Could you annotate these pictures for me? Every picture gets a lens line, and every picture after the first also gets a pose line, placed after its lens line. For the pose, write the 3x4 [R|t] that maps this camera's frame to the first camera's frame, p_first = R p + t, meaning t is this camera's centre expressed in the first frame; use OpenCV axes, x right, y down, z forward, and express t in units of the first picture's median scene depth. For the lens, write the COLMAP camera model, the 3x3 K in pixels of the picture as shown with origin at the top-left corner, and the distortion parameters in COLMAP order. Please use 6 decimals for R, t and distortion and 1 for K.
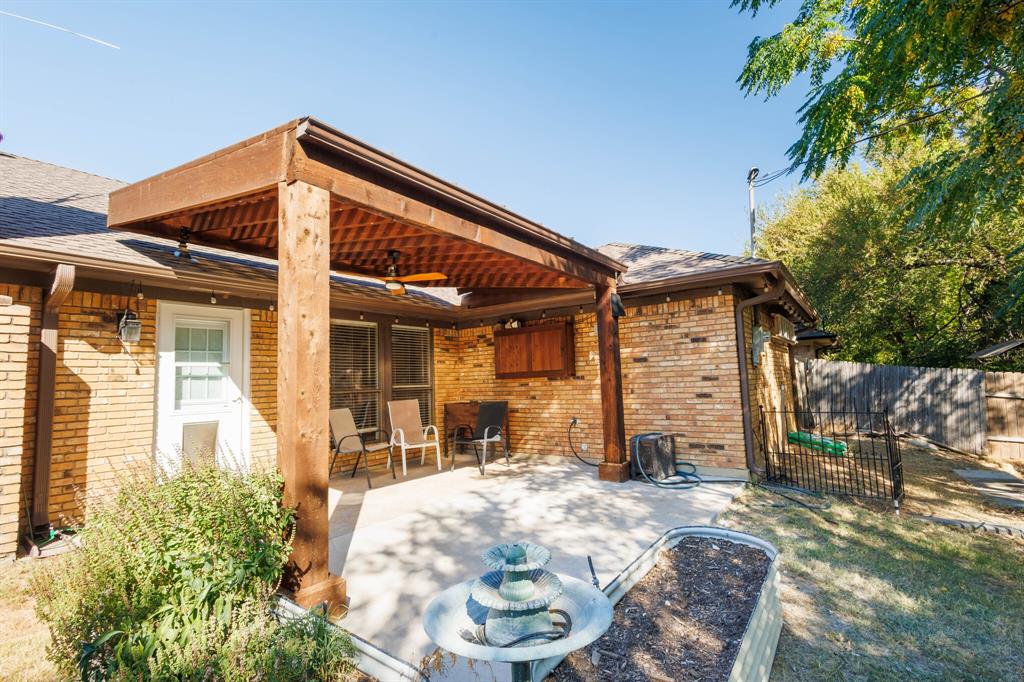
lens RADIAL K [[469.7, 0, 510.8], [0, 469.7, 341.7], [0, 0, 1]] dist [0.005011, -0.001859]
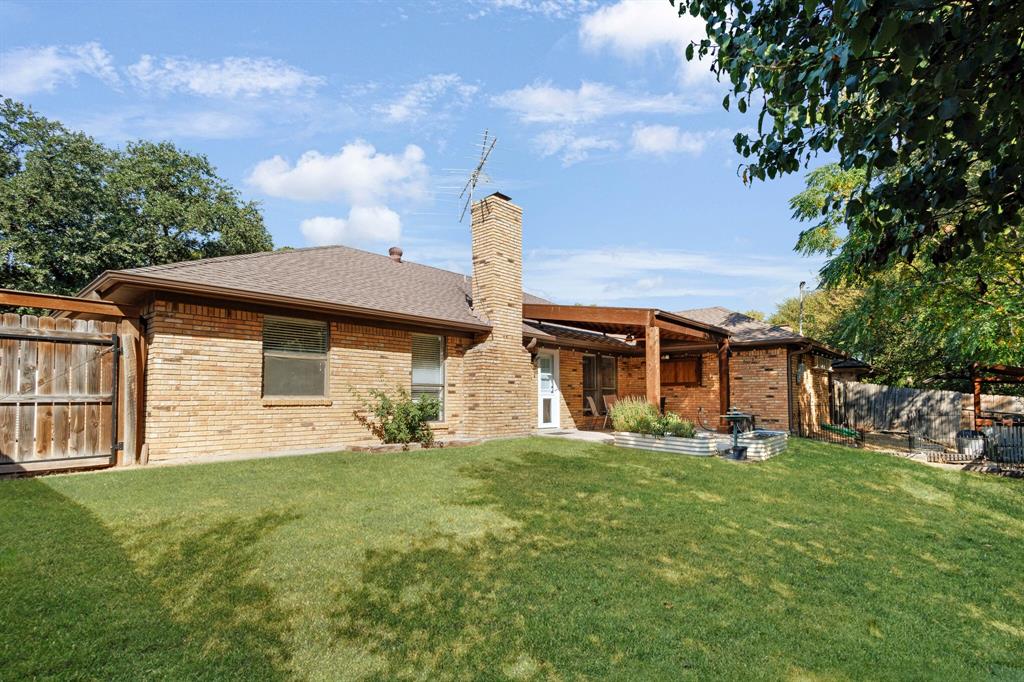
lens RADIAL K [[469.7, 0, 536.0], [0, 469.7, 373.4], [0, 0, 1]] dist [0.005011, -0.001859]
pose [[0.995762, 0.031900, -0.086256, -0.374404], [-0.028399, 0.998734, 0.041516, -0.037297], [0.087471, -0.038891, 0.995408, -0.976599]]
